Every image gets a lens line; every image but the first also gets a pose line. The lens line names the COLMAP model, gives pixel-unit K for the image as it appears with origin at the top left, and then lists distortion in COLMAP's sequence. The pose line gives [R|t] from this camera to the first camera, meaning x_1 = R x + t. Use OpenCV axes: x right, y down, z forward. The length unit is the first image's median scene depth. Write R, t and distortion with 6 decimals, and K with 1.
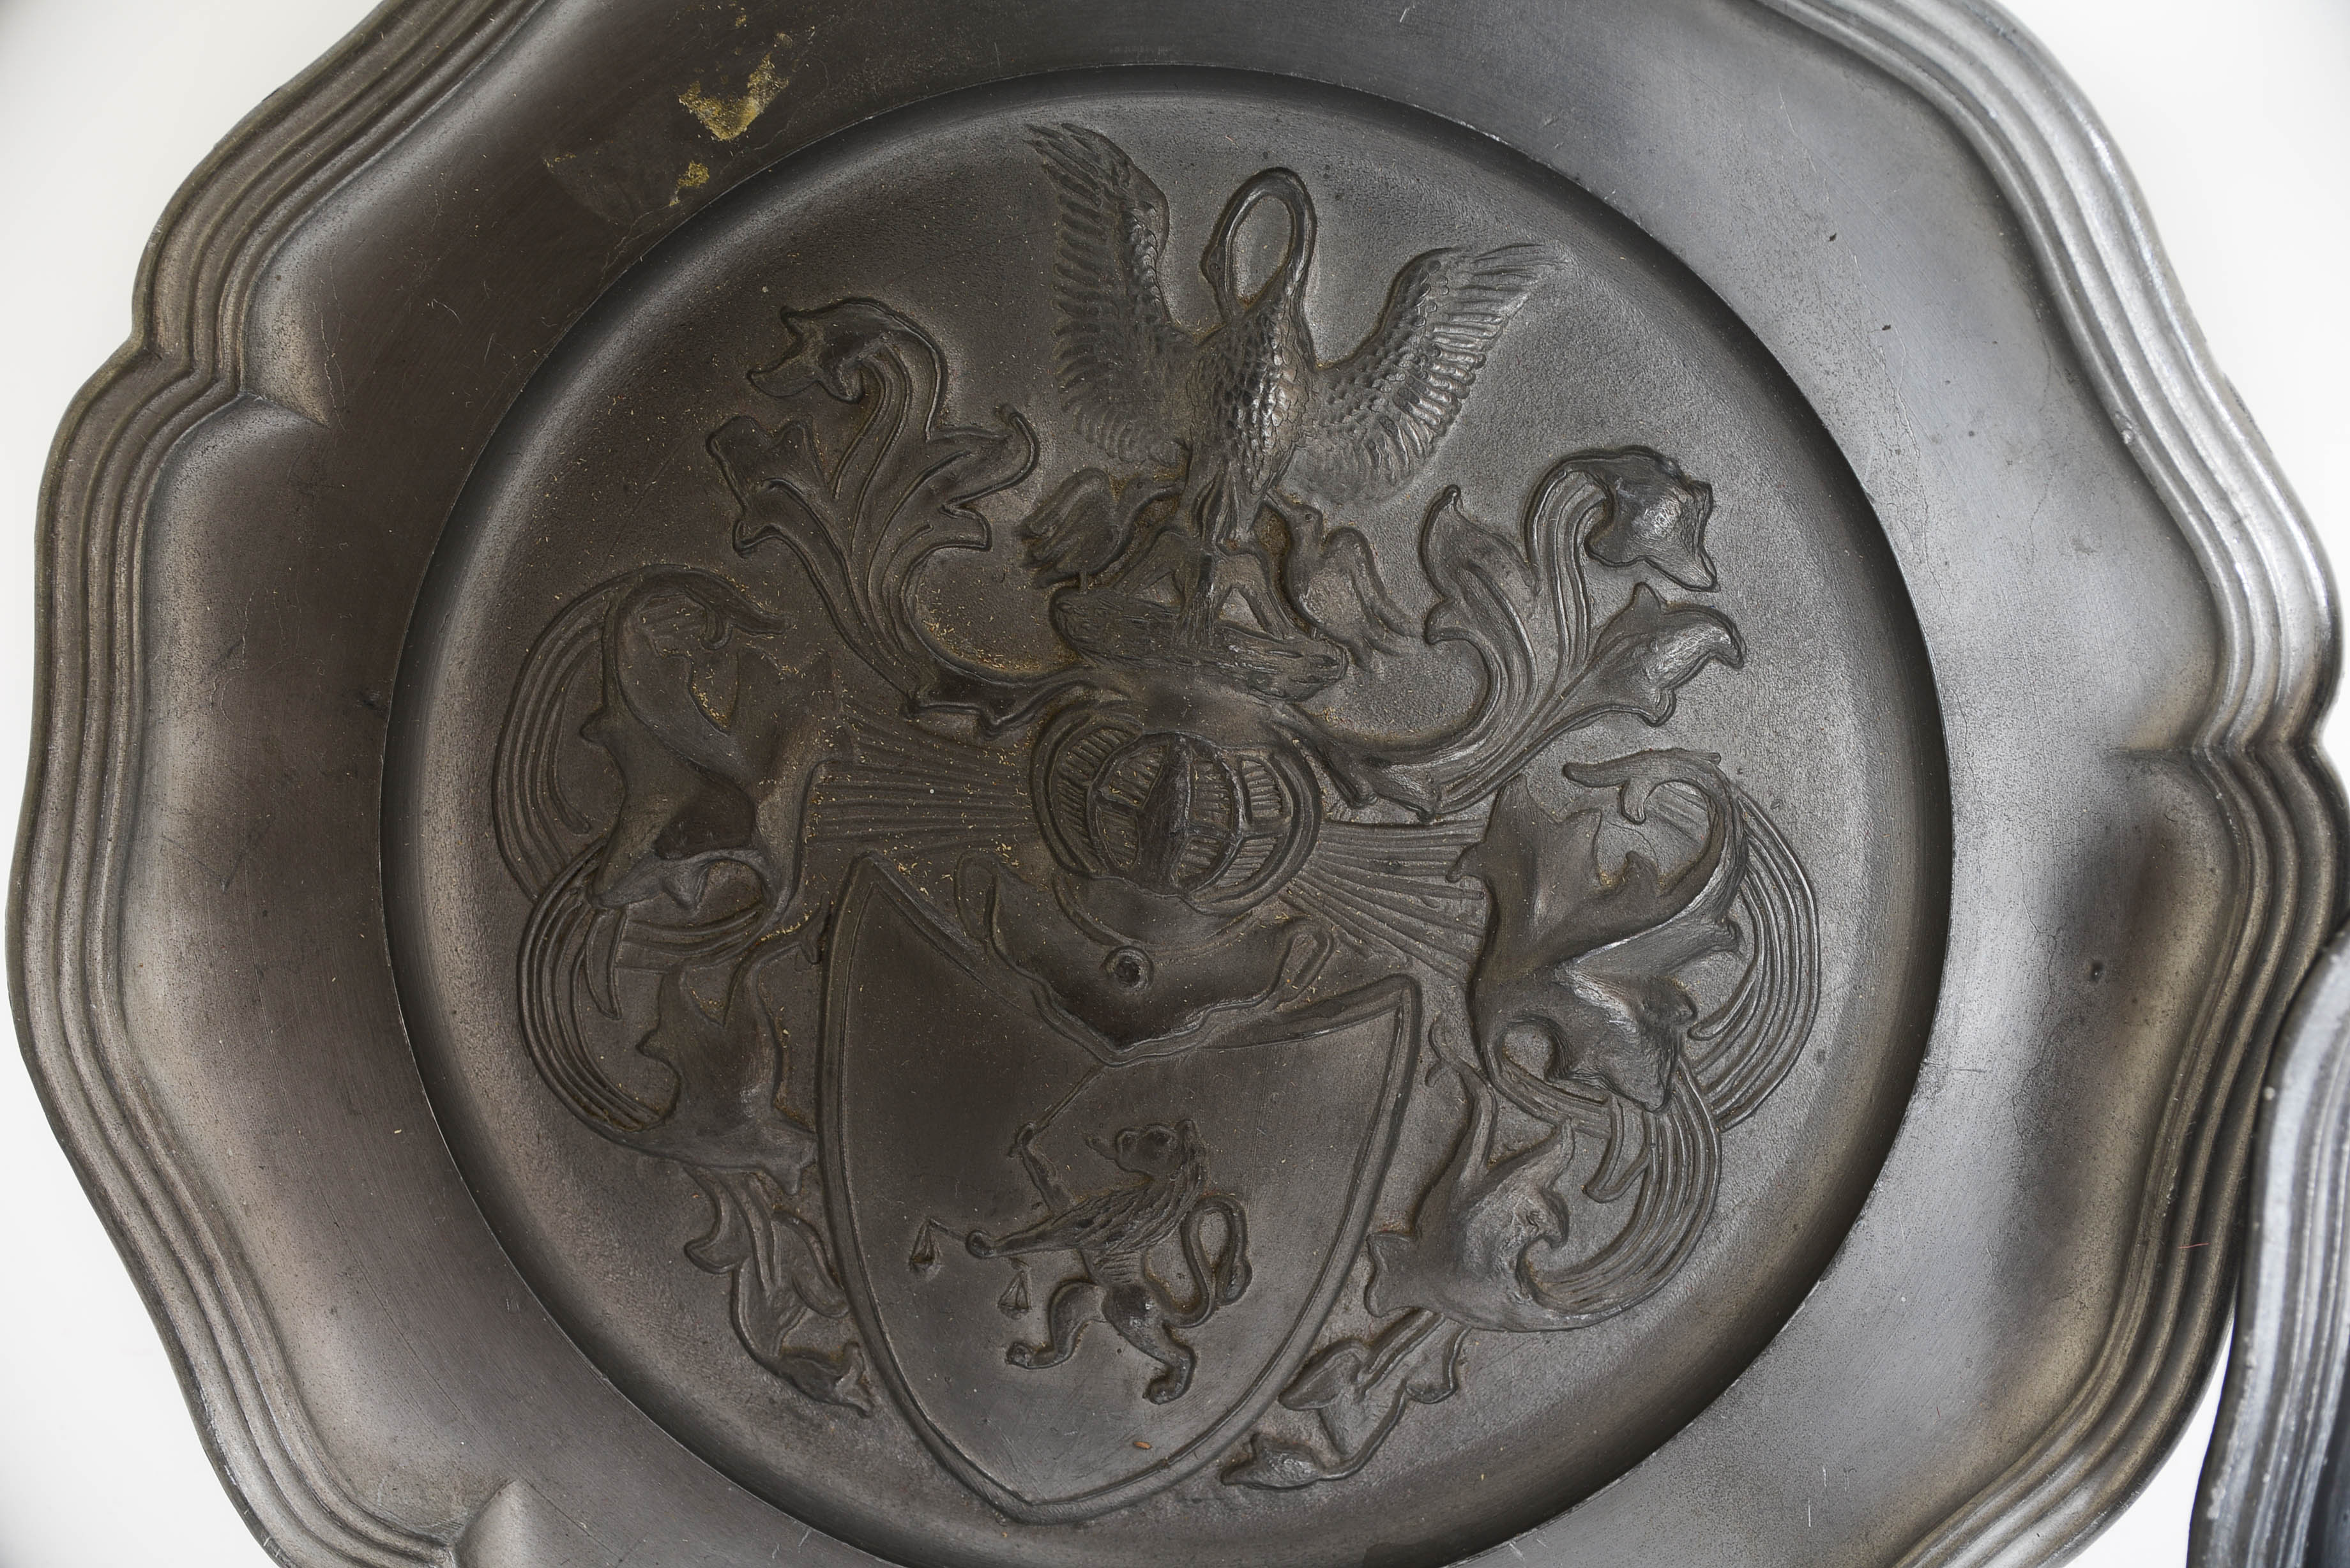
lens RADIAL K [[3365.5, 0, 1175.0], [0, 3365.5, 784.0], [0, 0, 1]] dist [0.037108, 0.005830]
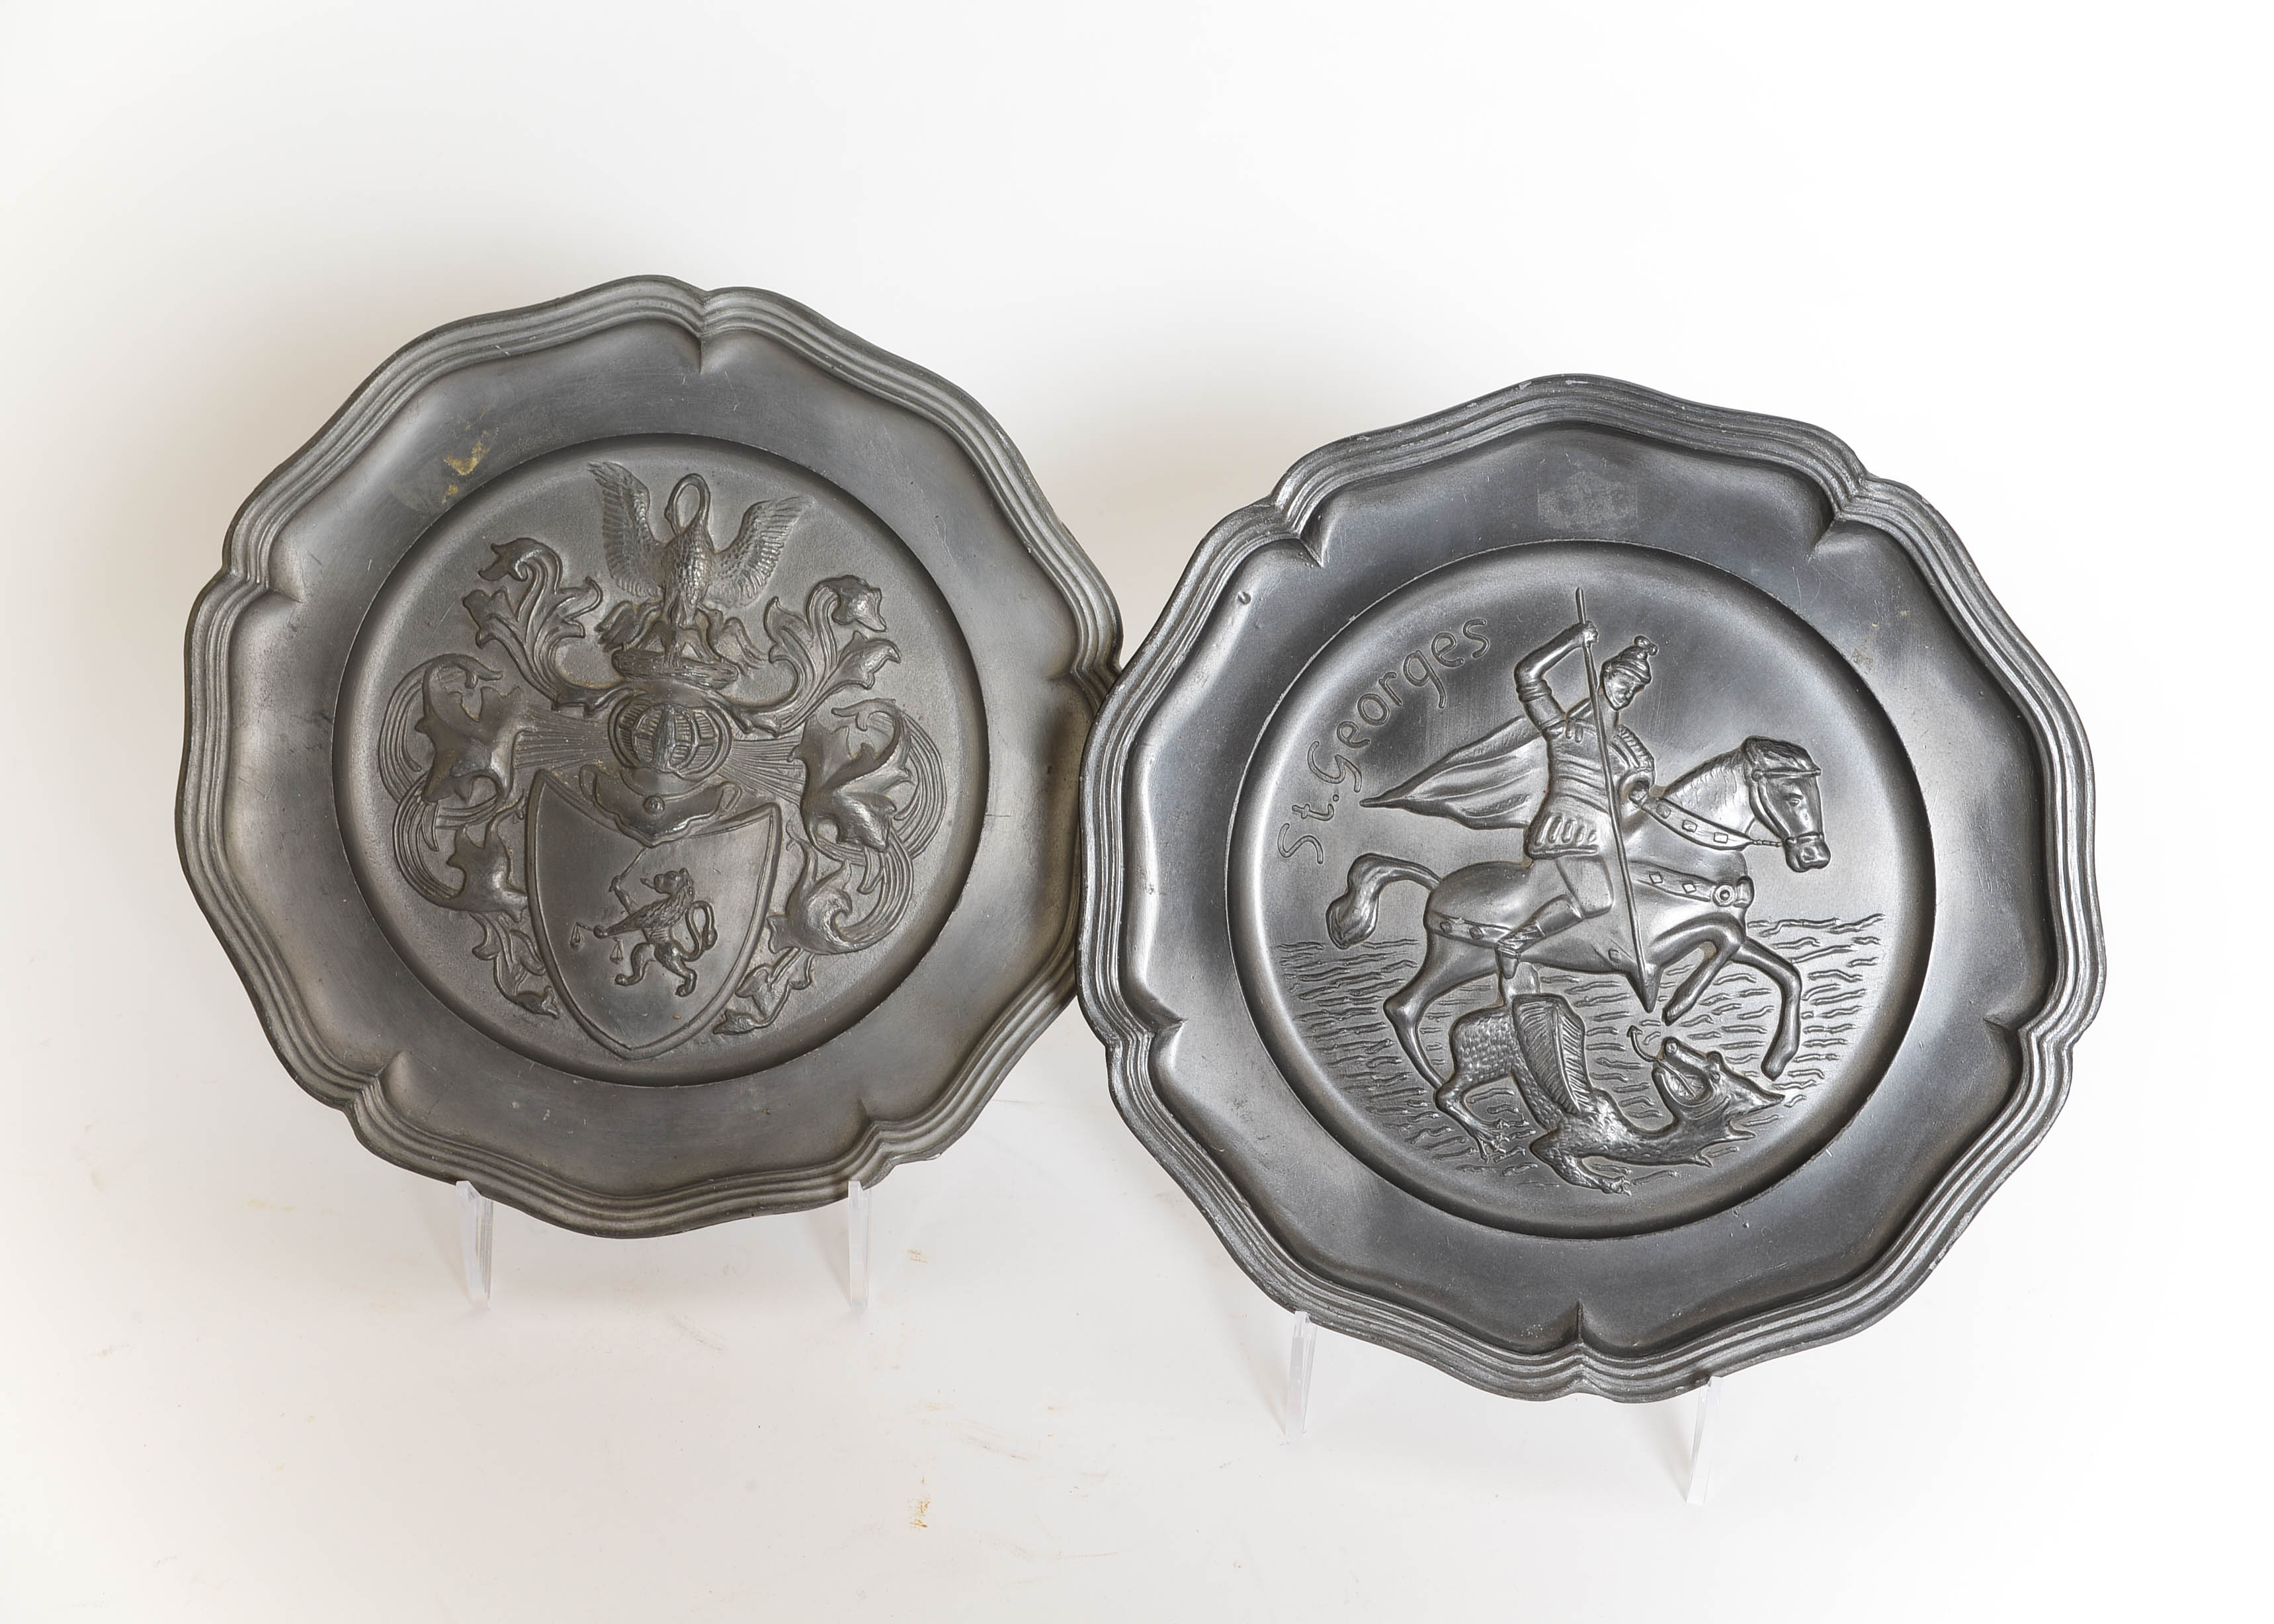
lens RADIAL K [[2925.1, 0, 1137.0], [0, 2925.1, 812.0], [0, 0, 1]] dist [0.018632, 0.036350]
pose [[0.993223, -0.074259, 0.089409, 0.139757], [0.086658, 0.985789, -0.143908, 0.386832], [-0.077452, 0.150681, 0.985544, -1.067253]]
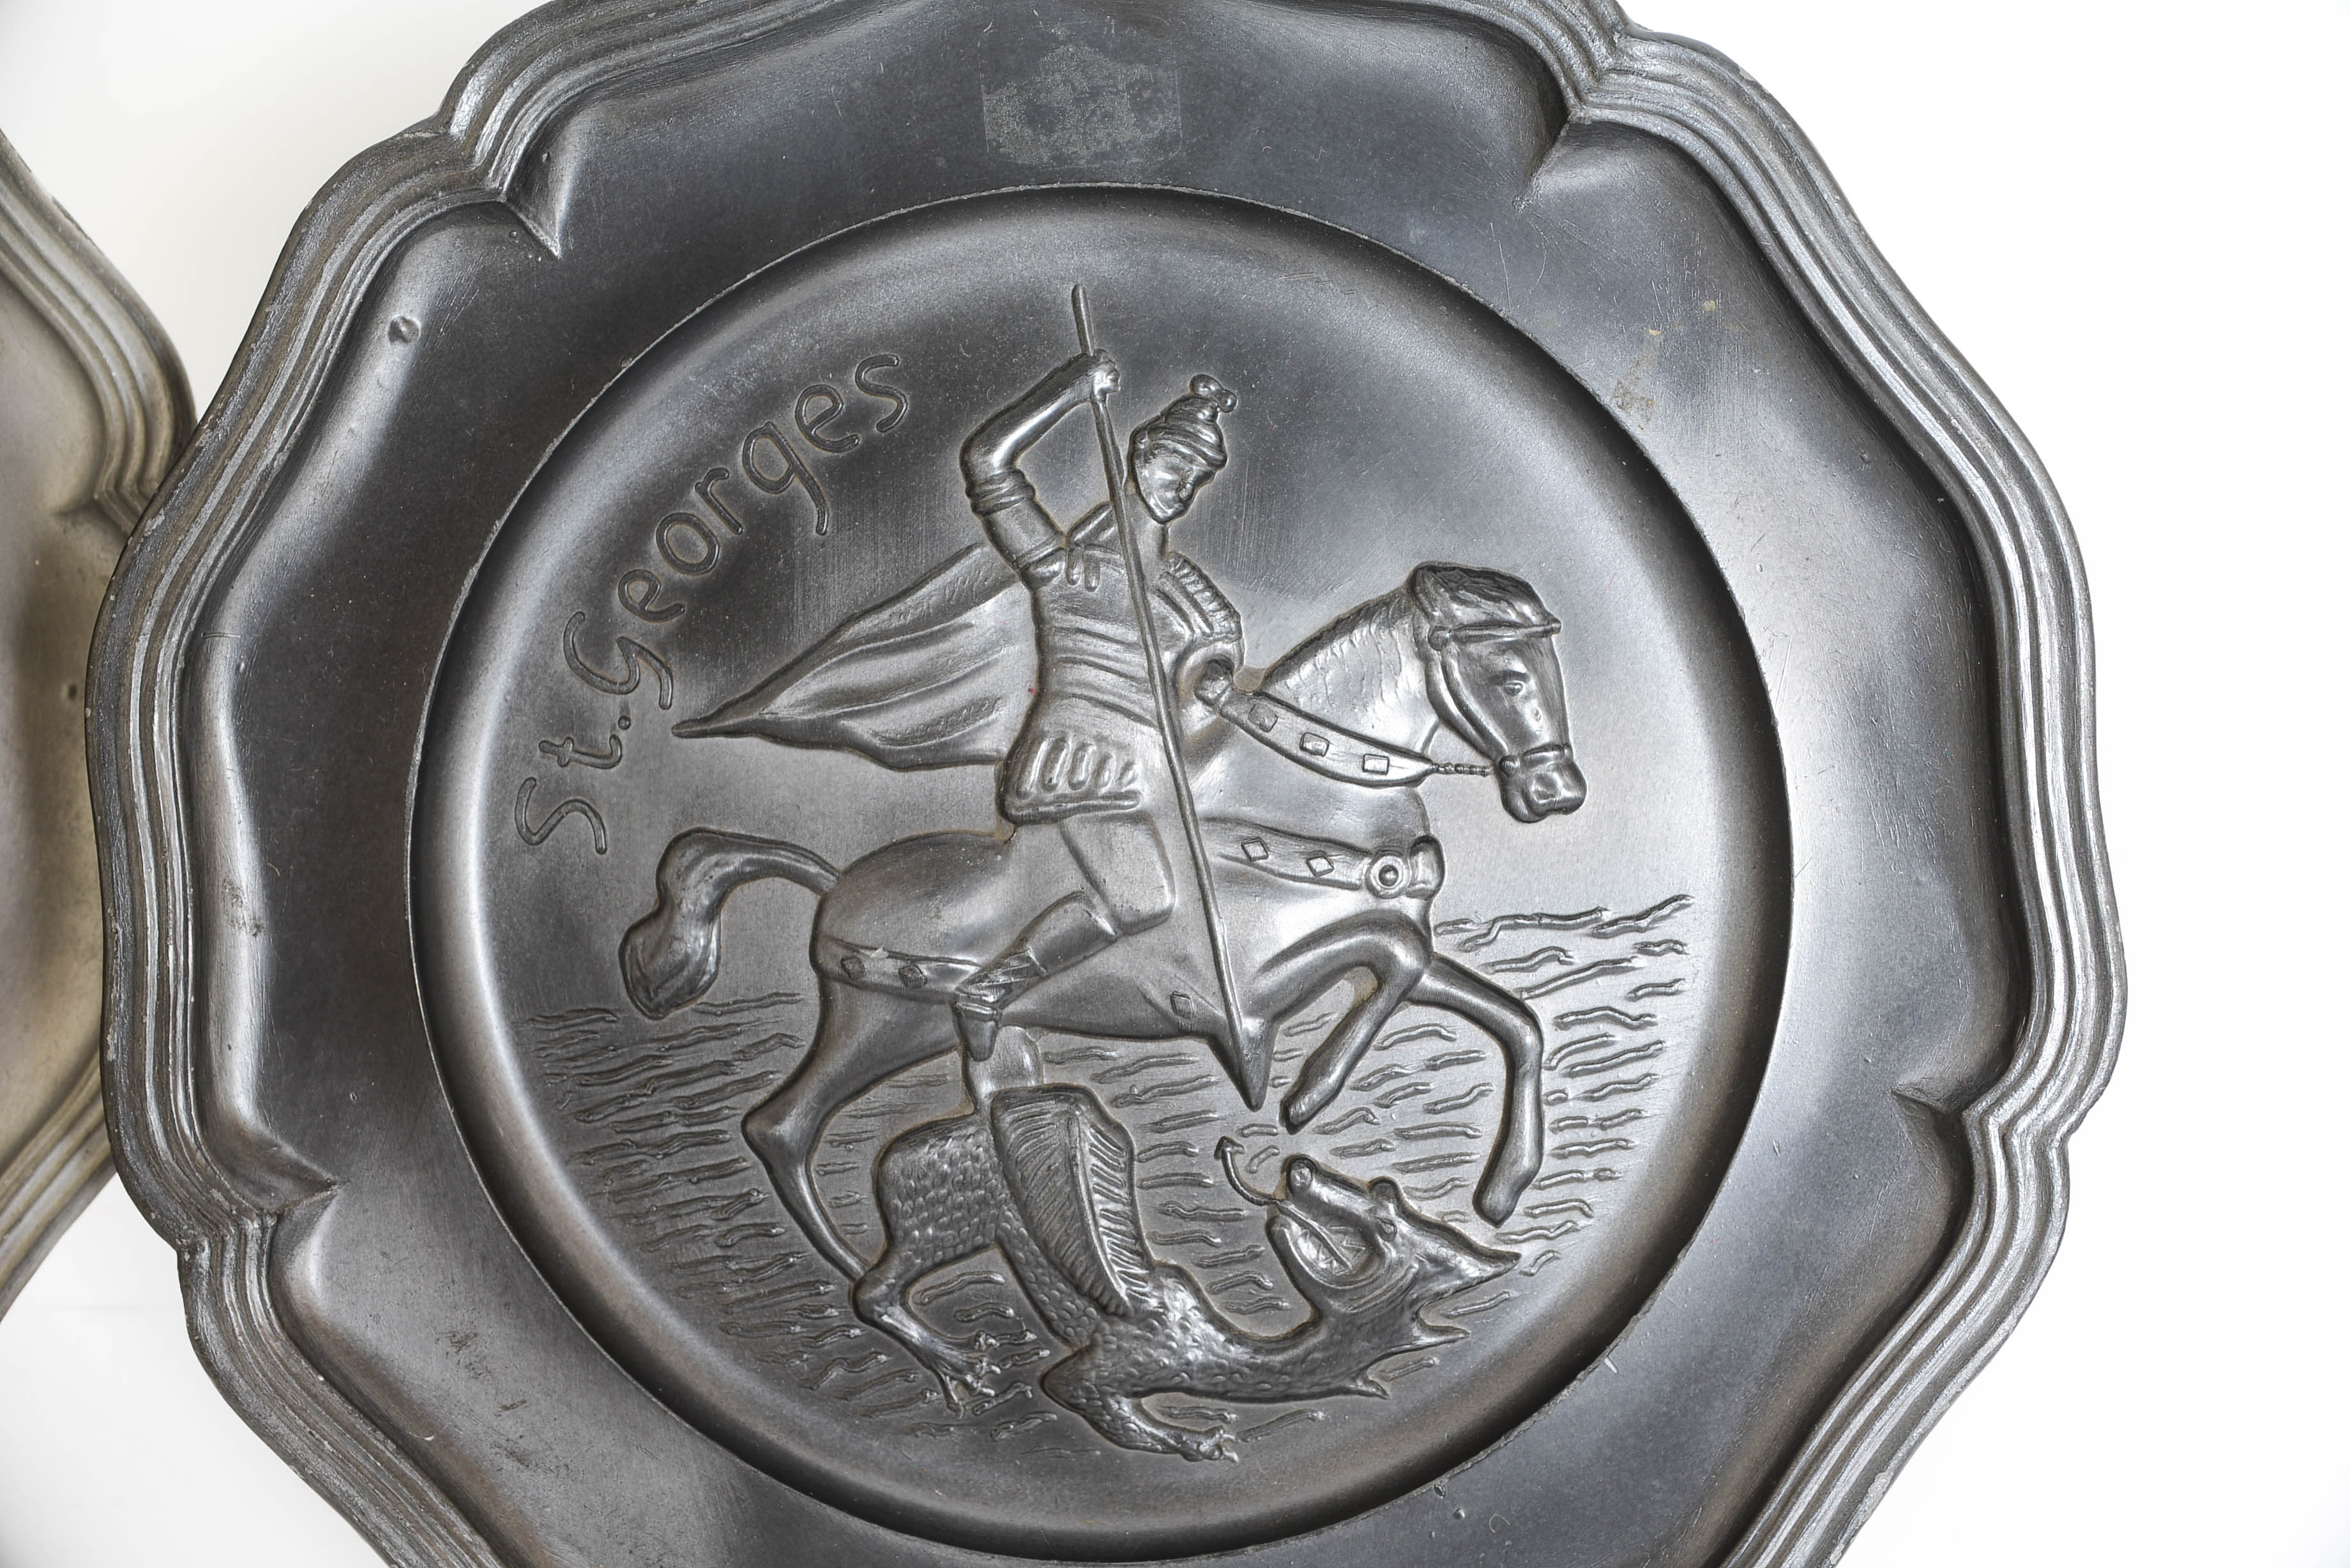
lens RADIAL K [[3365.5, 0, 1175.0], [0, 3365.5, 784.0], [0, 0, 1]] dist [0.037108, 0.005830]
pose [[0.965940, -0.131685, 0.222755, 0.373345], [0.155246, 0.983608, -0.091725, 0.259857], [-0.207025, 0.123182, 0.970550, -0.282093]]
